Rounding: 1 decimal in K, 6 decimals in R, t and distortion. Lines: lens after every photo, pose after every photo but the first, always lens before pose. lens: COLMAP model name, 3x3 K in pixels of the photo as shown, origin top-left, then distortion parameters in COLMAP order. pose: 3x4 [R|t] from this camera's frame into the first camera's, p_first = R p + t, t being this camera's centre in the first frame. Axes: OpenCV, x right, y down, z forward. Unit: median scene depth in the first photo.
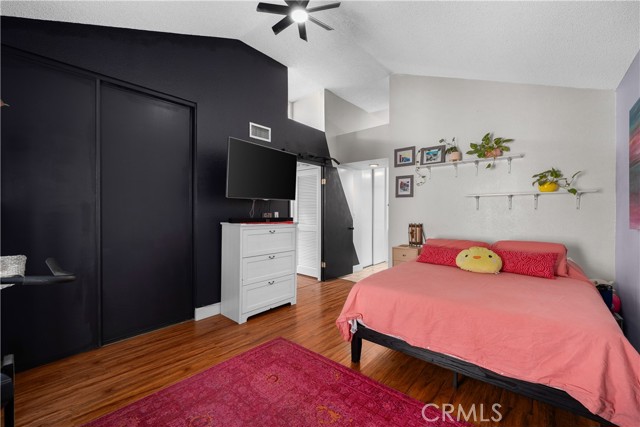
lens RADIAL K [[257.7, 0, 321.6], [0, 257.7, 213.5], [0, 0, 1]] dist [-0.002001, 0.000015]
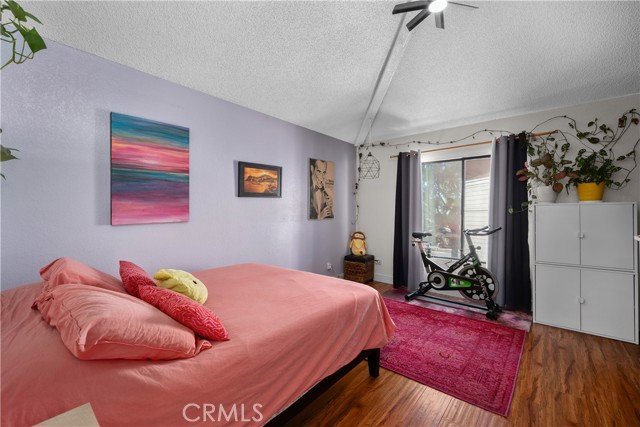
lens RADIAL K [[257.7, 0, 317.2], [0, 257.7, 210.9], [0, 0, 1]] dist [-0.002001, 0.000015]
pose [[-0.999945, -0.003078, 0.010022, 0.356199], [-0.003039, 0.999988, 0.003953, -0.001911], [-0.010034, 0.003923, -0.999942, 2.087312]]
